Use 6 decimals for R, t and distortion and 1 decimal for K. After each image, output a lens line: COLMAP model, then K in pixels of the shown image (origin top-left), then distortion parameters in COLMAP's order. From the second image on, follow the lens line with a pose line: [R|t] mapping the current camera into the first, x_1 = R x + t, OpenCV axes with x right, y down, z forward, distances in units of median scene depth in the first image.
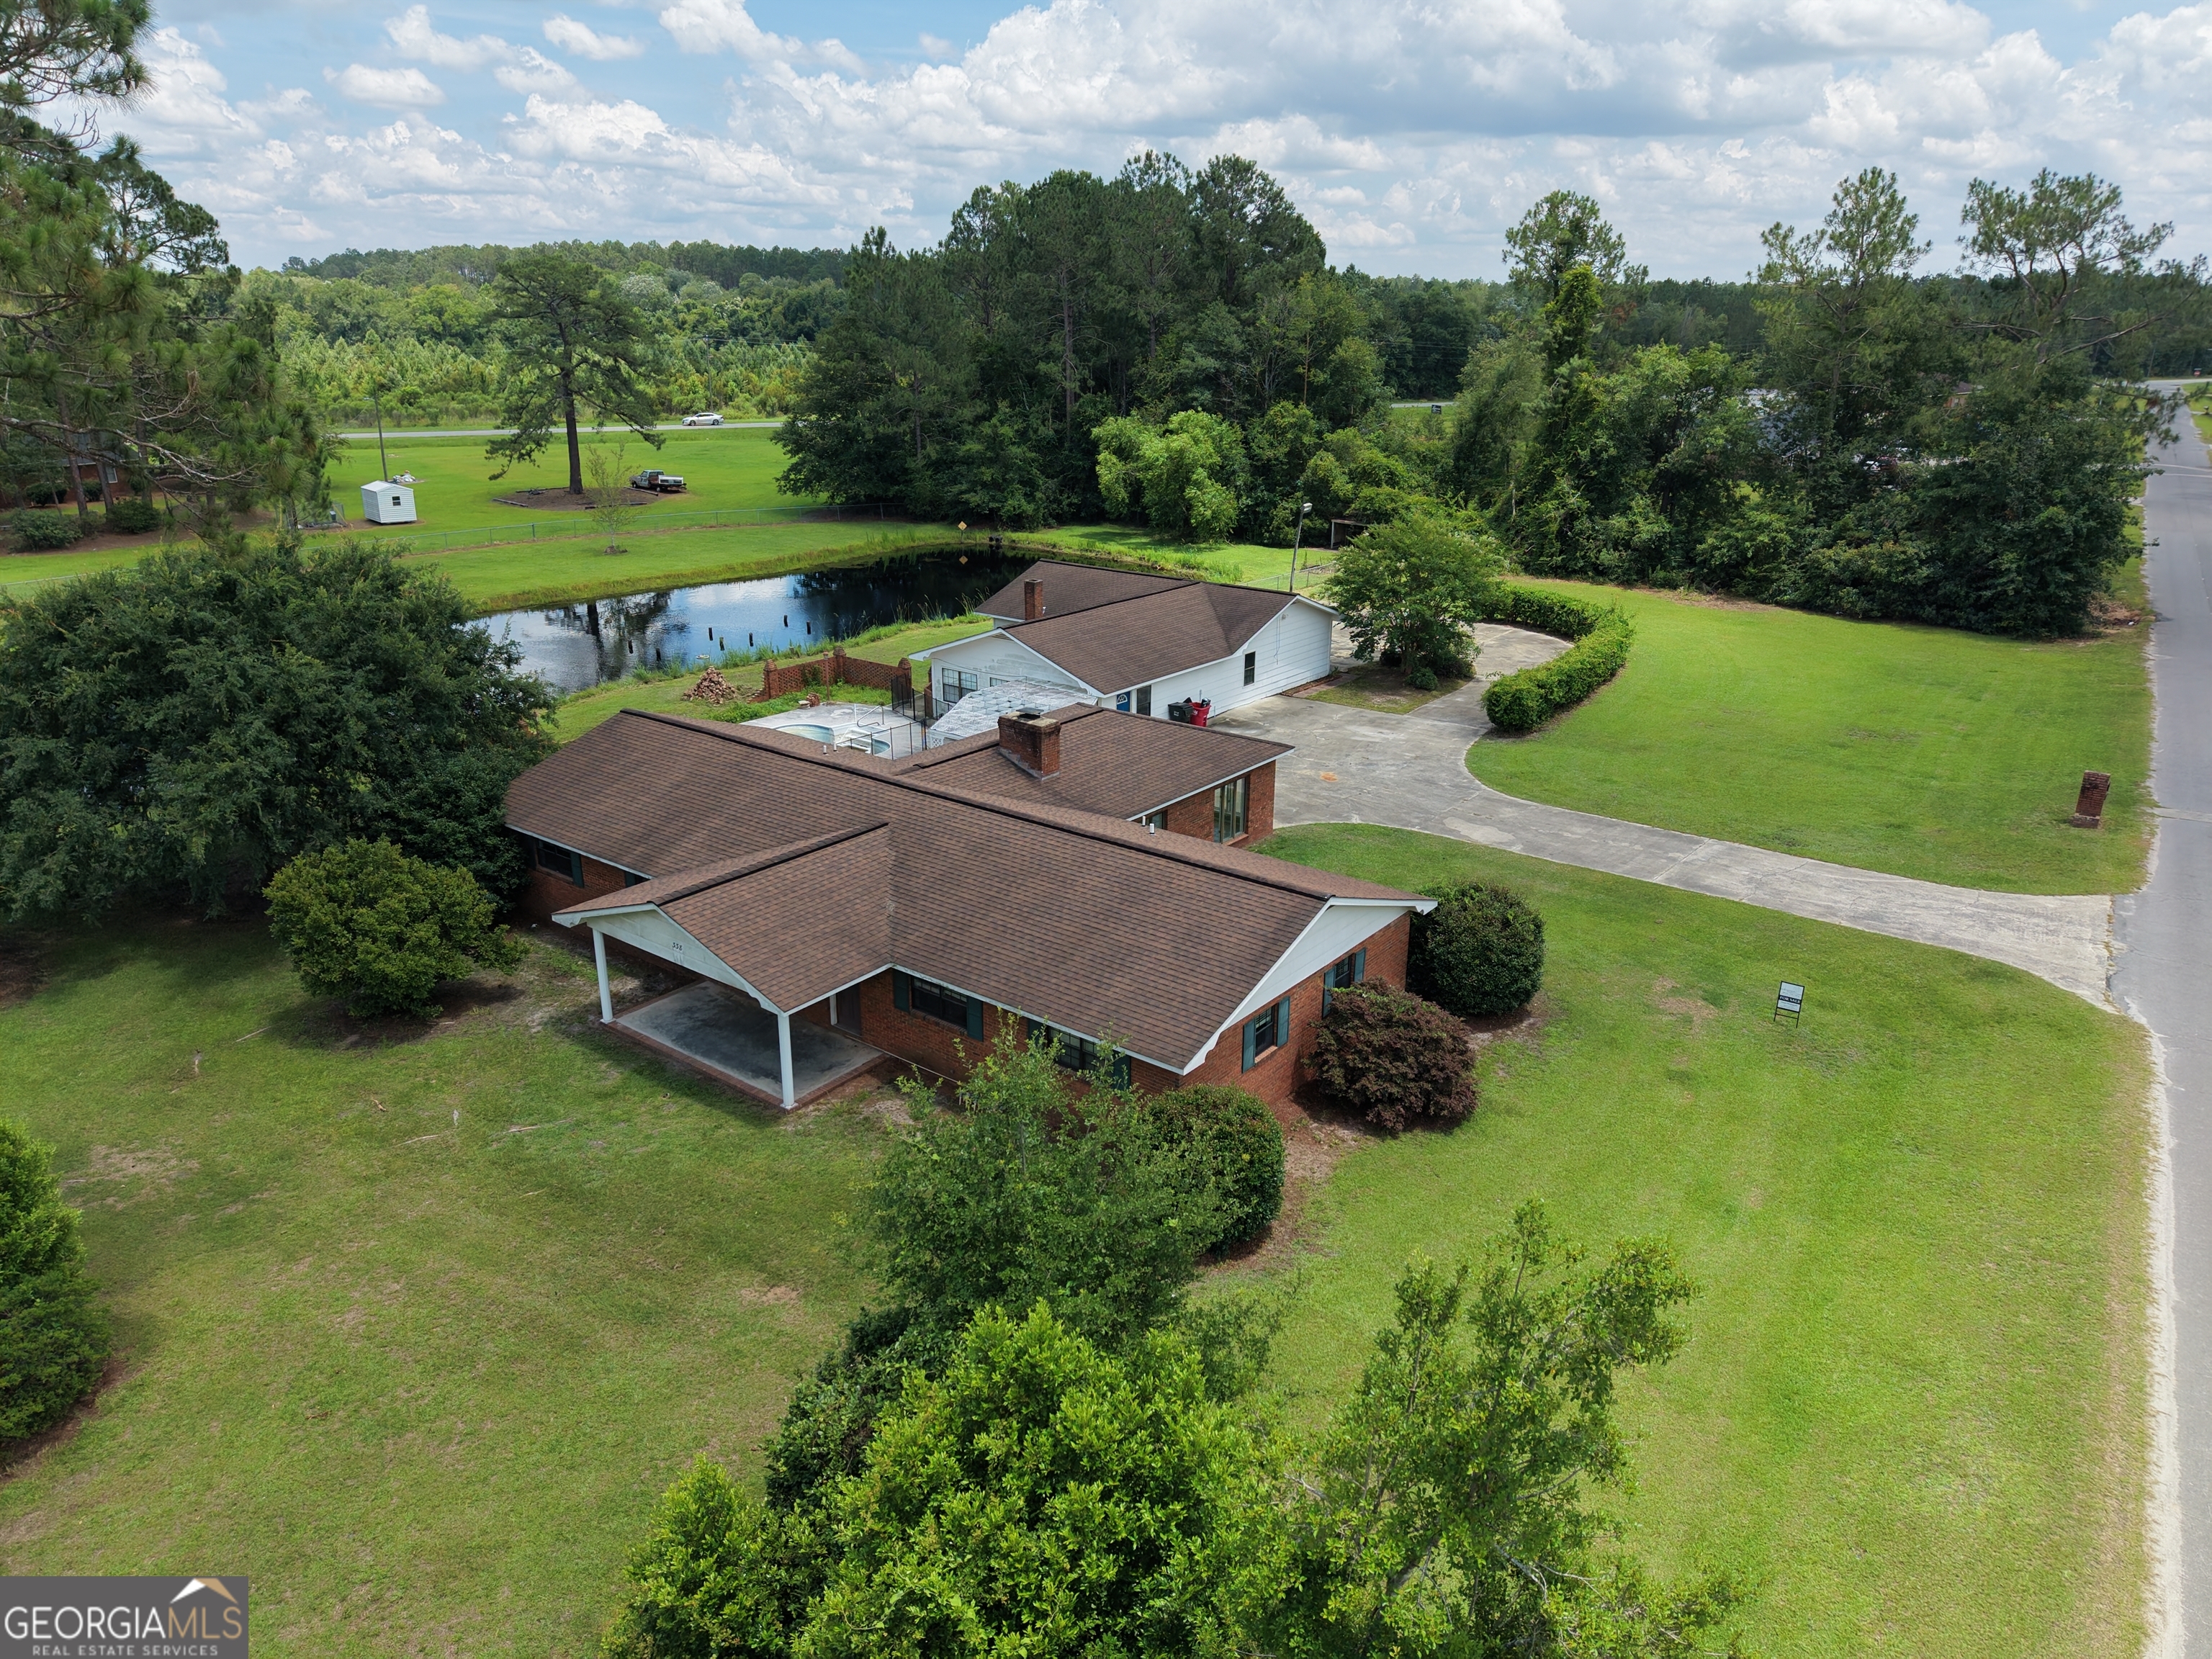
lens RADIAL K [[1491.5, 0, 1101.5], [0, 1491.5, 818.7], [0, 0, 1]] dist [0.007085, -0.009038]
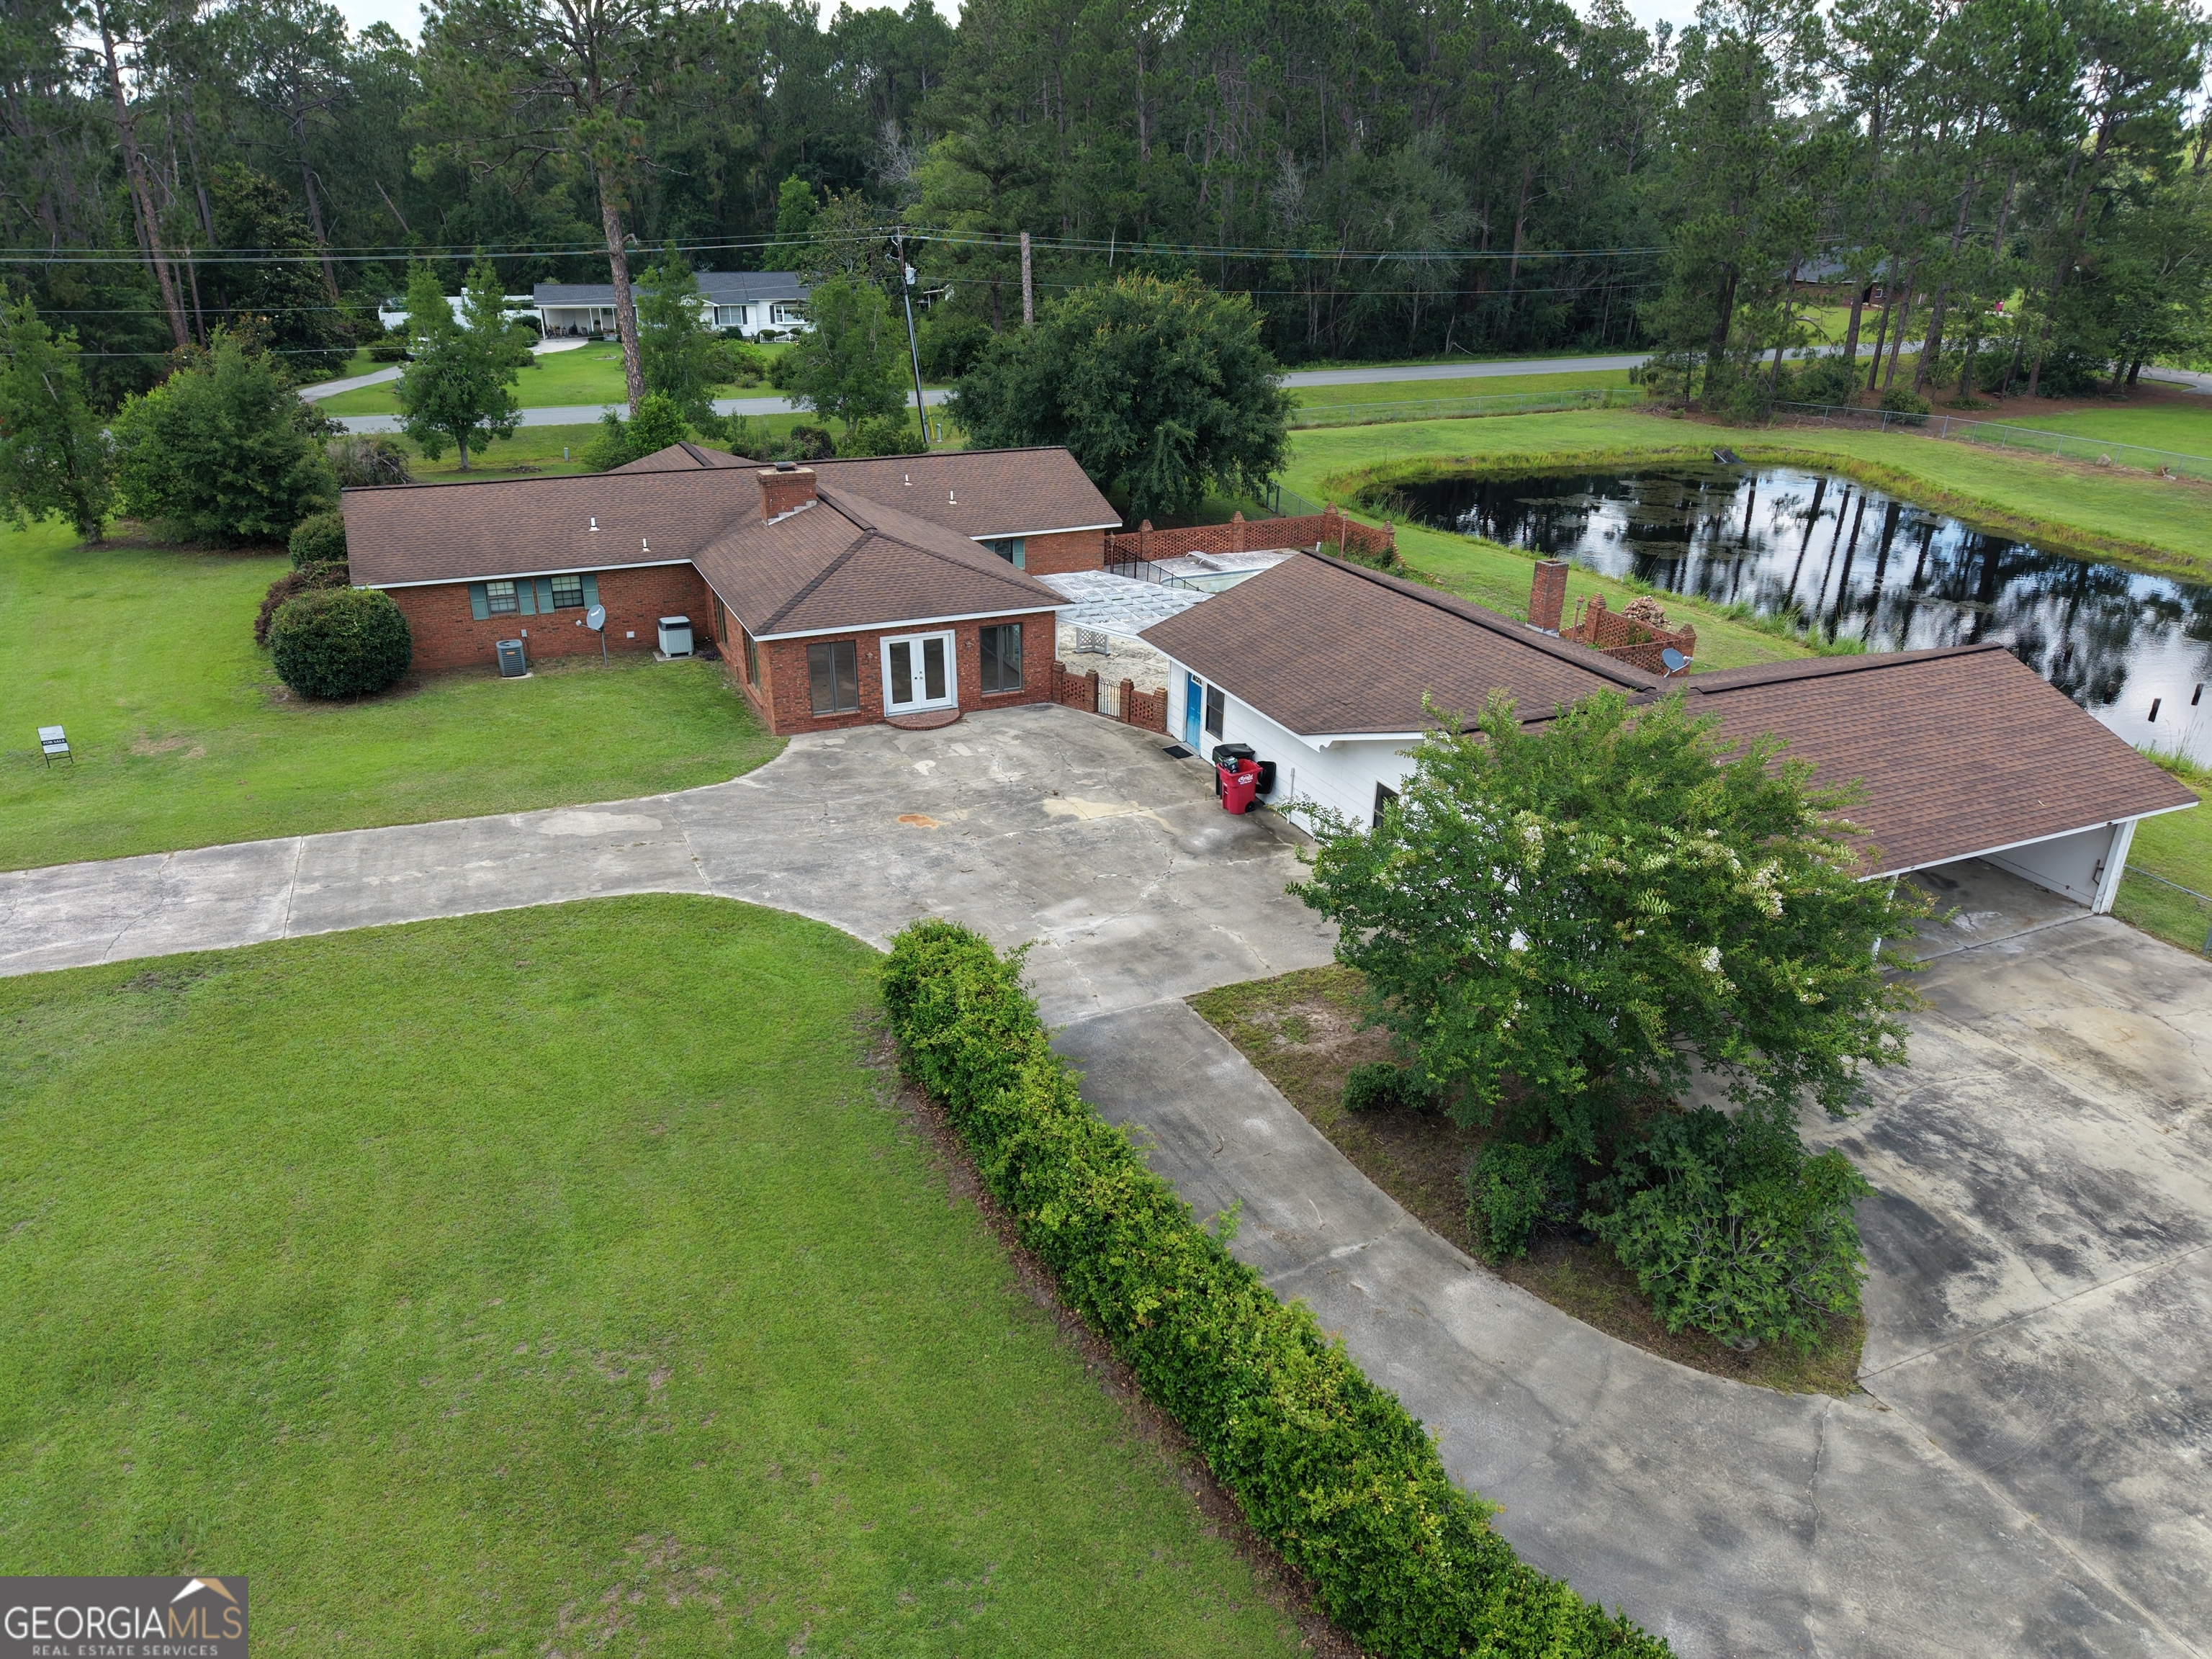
lens RADIAL K [[1491.5, 0, 1101.5], [0, 1491.5, 818.7], [0, 0, 1]] dist [0.007085, -0.009038]
pose [[-0.466693, 0.341024, -0.816027, 0.434615], [-0.301057, 0.806312, 0.509141, -0.258074], [0.831602, 0.483284, -0.273633, 0.843404]]
